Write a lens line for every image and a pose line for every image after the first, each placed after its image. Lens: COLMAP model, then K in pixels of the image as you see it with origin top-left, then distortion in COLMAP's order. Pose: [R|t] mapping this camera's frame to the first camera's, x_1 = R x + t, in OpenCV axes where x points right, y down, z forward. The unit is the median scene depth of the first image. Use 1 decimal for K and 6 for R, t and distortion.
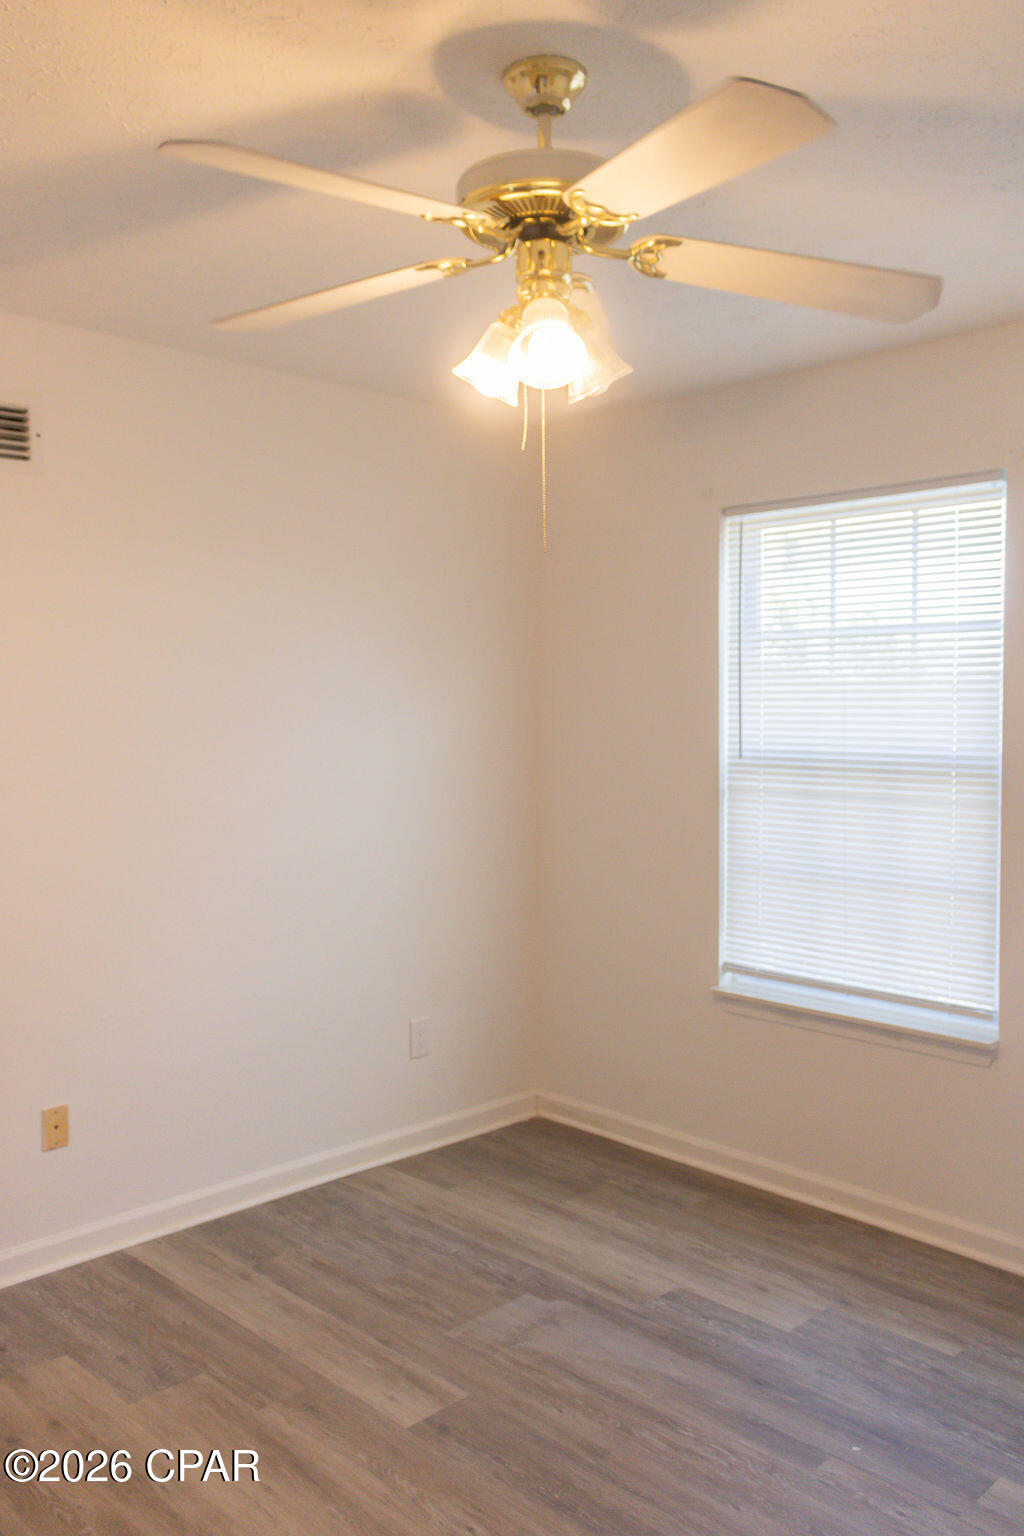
lens RADIAL K [[1270.2, 0, 508.3], [0, 1270.2, 779.0], [0, 0, 1]] dist [0.010951, 0.032199]
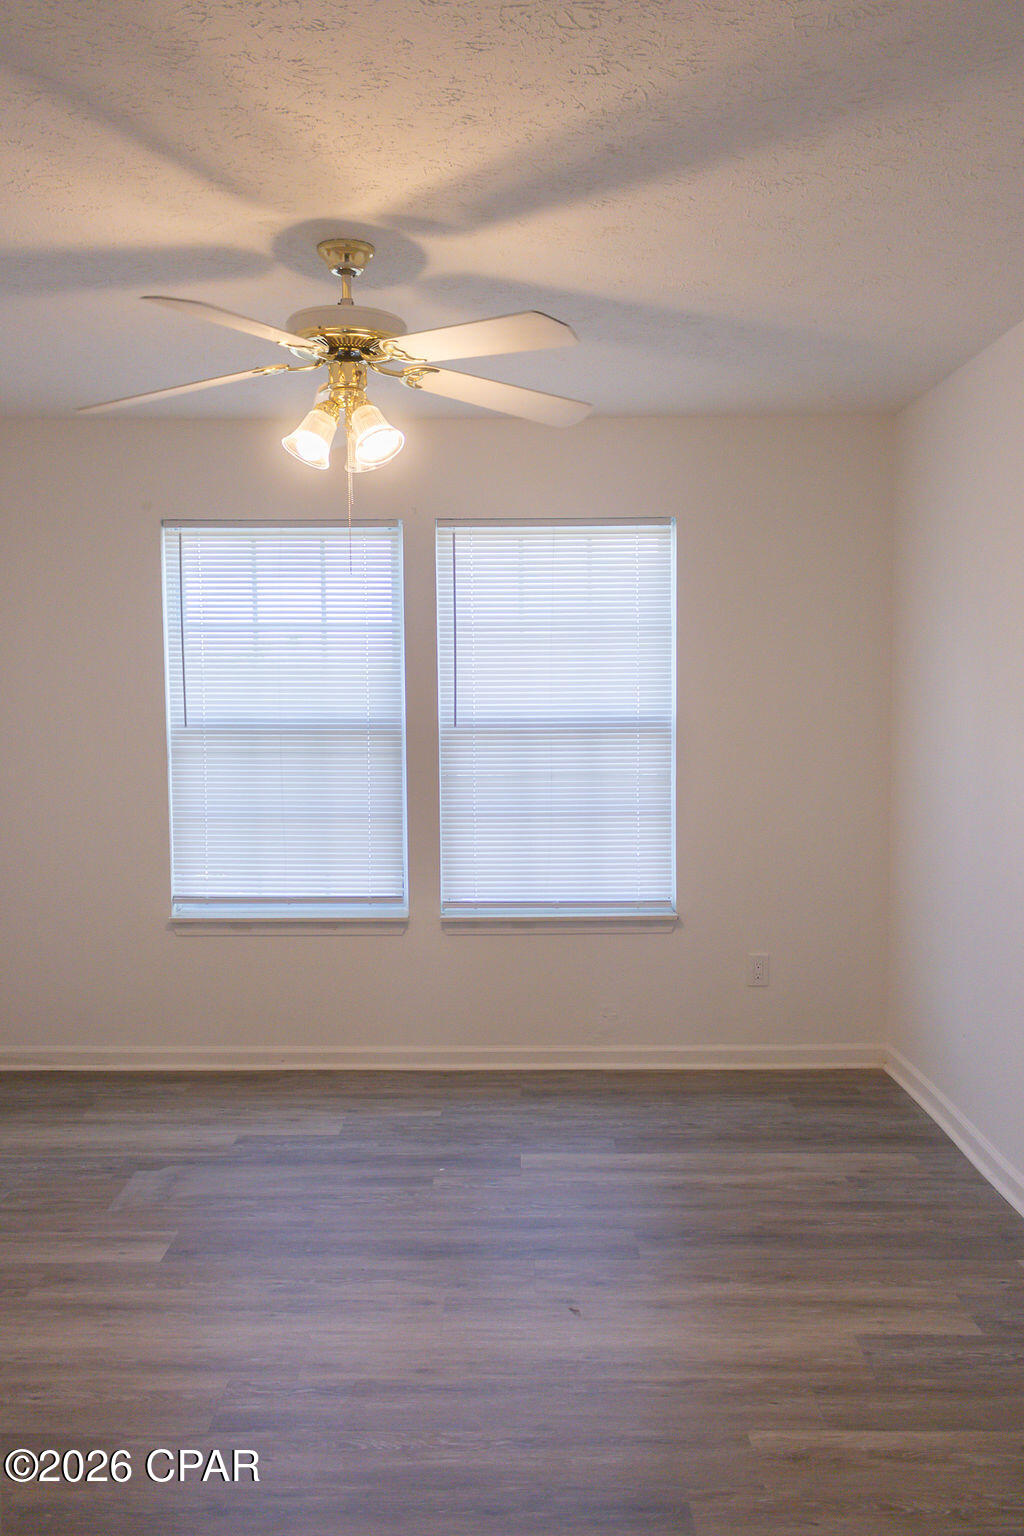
lens RADIAL K [[1270.2, 0, 514.7], [0, 1270.2, 778.7], [0, 0, 1]] dist [0.010951, 0.032199]
pose [[0.698145, -0.052175, 0.714053, -0.542885], [0.042348, 0.998604, 0.031562, 0.009638], [-0.714703, 0.008204, 0.699380, -0.095633]]
